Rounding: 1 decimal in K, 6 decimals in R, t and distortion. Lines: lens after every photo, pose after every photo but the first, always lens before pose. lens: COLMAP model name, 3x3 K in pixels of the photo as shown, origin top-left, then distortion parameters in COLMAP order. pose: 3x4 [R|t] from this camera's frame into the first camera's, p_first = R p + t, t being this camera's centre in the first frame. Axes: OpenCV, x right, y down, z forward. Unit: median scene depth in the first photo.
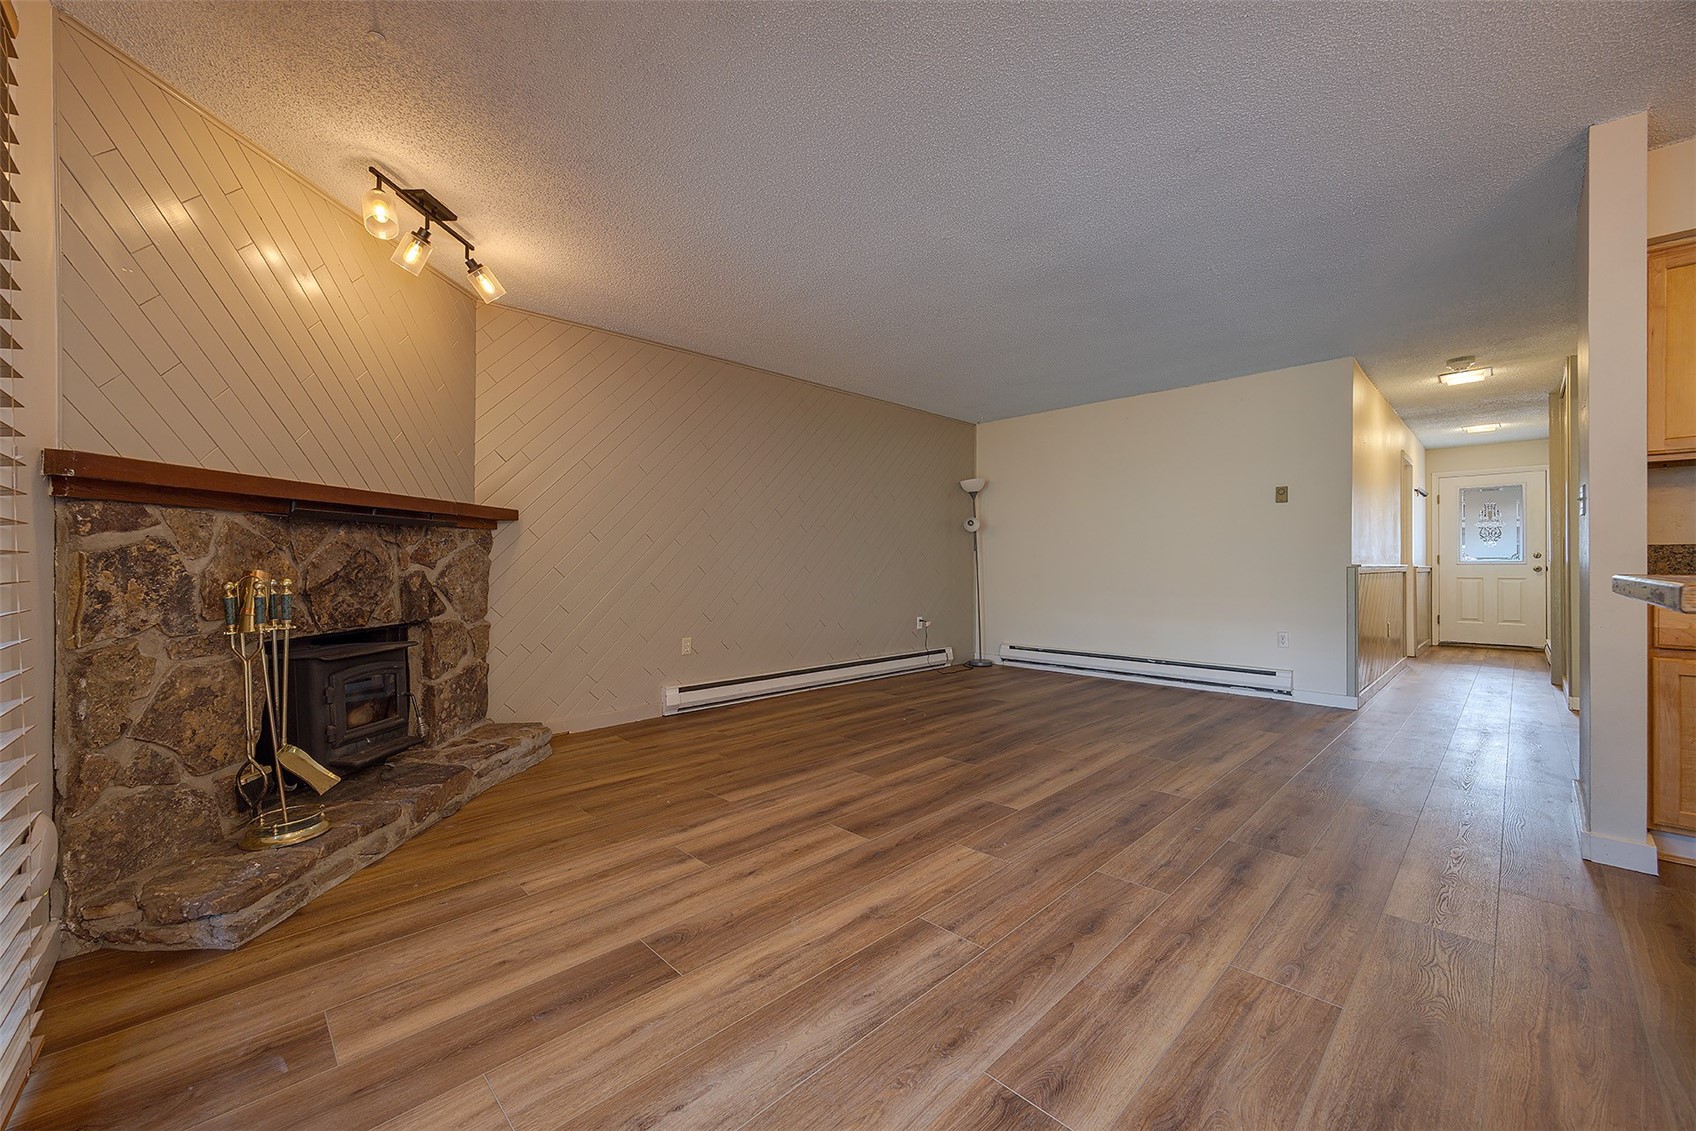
lens RADIAL K [[651.6, 0, 853.3], [0, 651.6, 570.1], [0, 0, 1]] dist [0.004883, -0.000887]
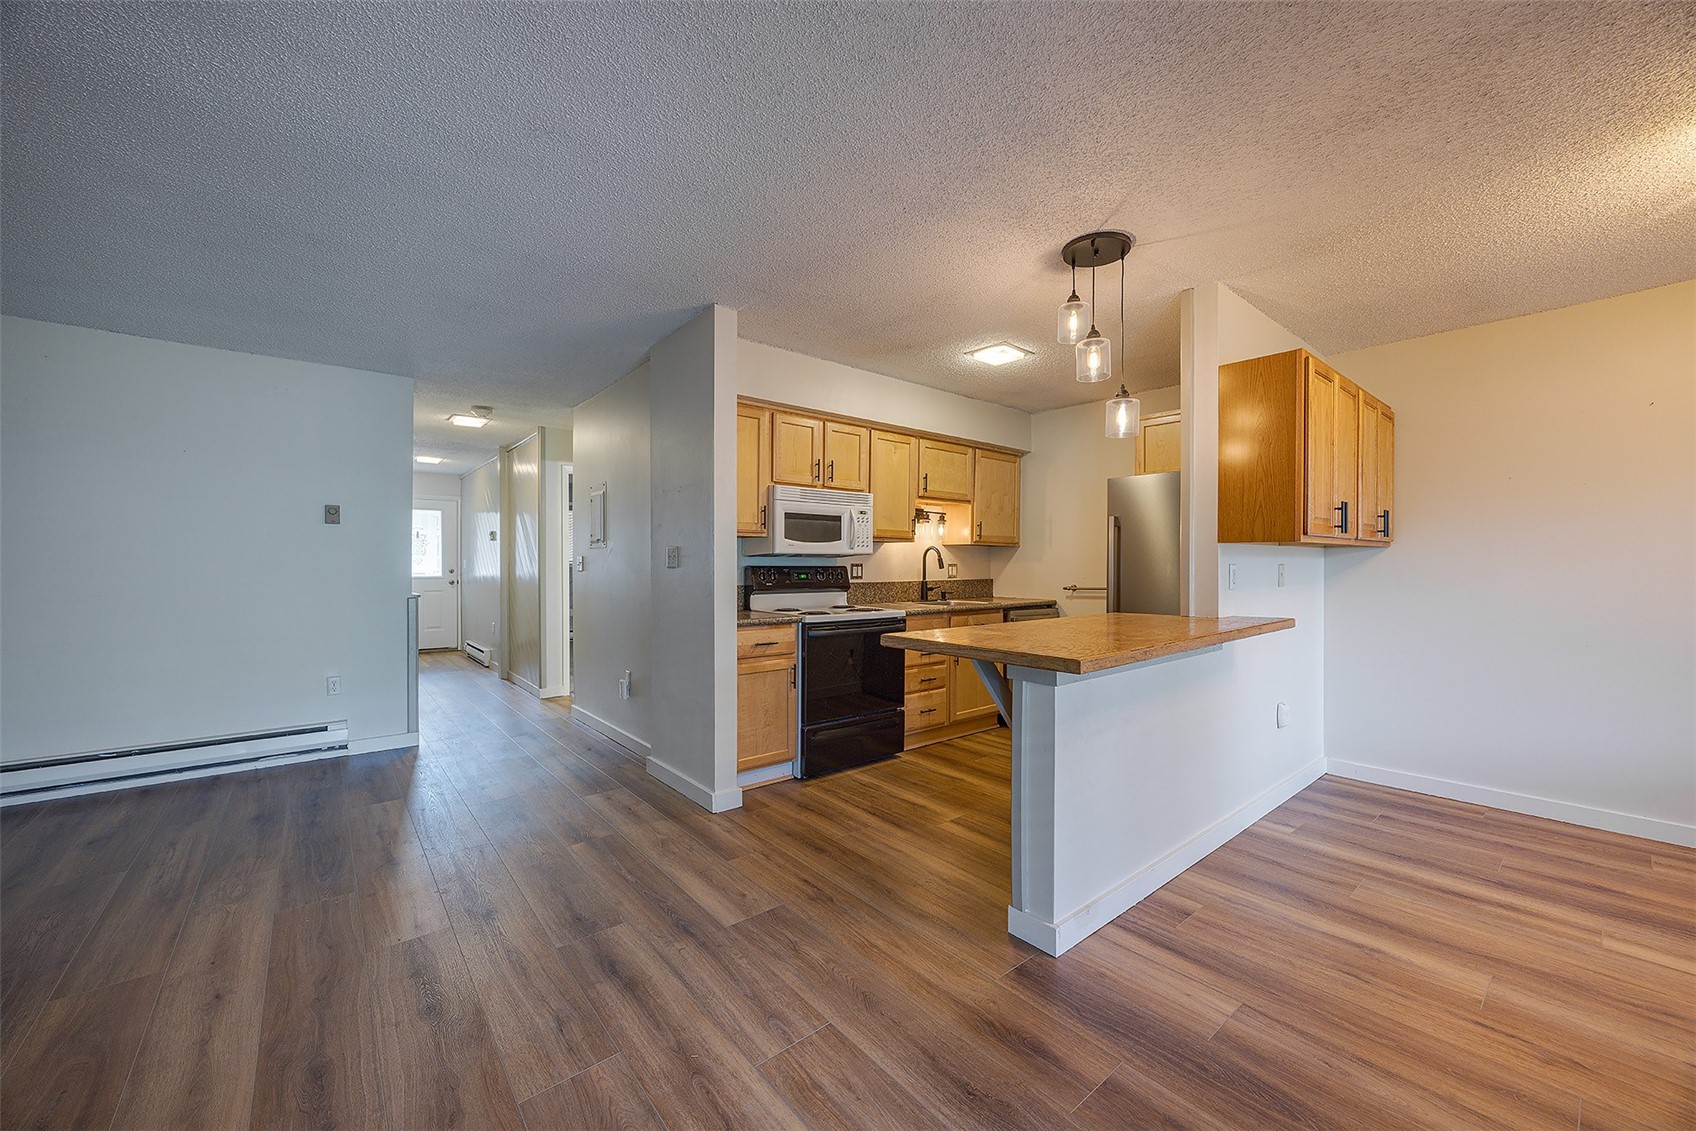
lens RADIAL K [[651.6, 0, 853.1], [0, 651.6, 565.0], [0, 0, 1]] dist [0.004883, -0.000887]
pose [[0.087926, -0.001901, 0.996125, -0.192851], [0.006735, 0.999976, 0.001314, -0.072136], [-0.996104, 0.006594, 0.087937, 0.395450]]
